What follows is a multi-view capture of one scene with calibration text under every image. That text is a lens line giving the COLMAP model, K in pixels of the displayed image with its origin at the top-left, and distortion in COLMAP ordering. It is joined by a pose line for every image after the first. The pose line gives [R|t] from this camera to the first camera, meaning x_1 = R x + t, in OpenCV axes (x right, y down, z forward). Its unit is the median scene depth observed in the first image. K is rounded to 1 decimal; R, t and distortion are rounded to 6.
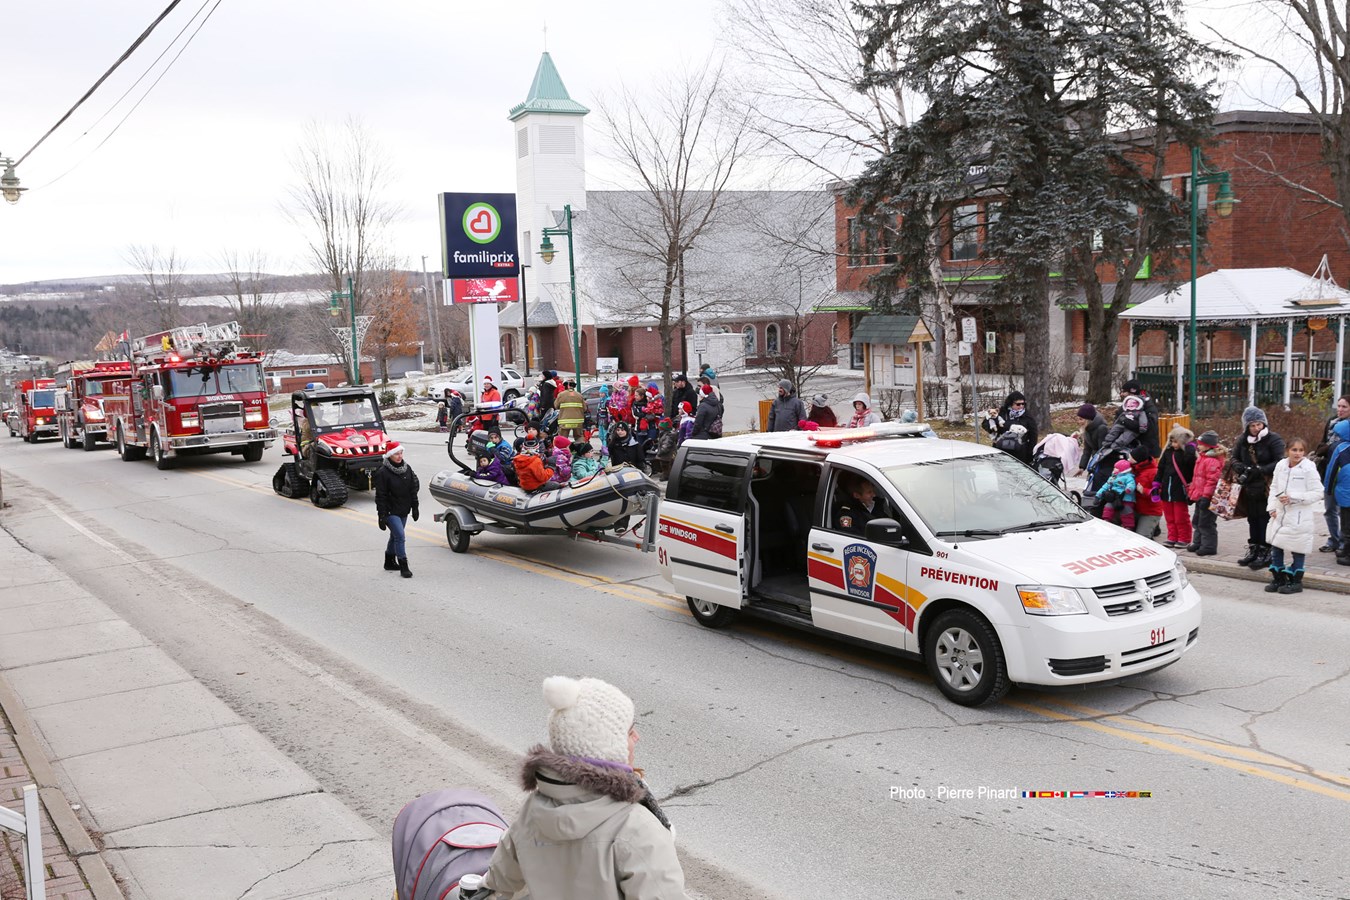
lens RADIAL K [[1228.6, 0, 675.0], [0, 1228.6, 450.0], [0, 0, 1]] dist [-0.047815, 0.127422]
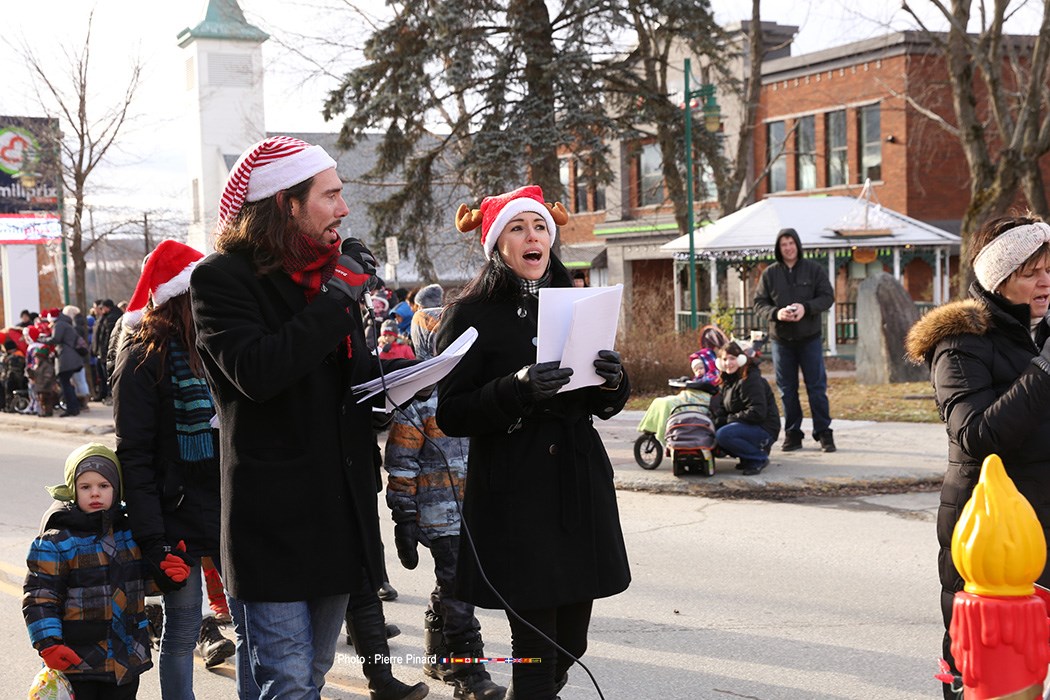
lens RADIAL K [[1501.2, 0, 525.0], [0, 1501.2, 350.0], [0, 0, 1]] dist [0.105619, 0.147222]
pose [[0.999674, 0.001508, 0.025505, 0.256058], [0.000360, 0.997327, -0.073073, 0.047397], [-0.025547, 0.073058, 0.997000, -0.092829]]
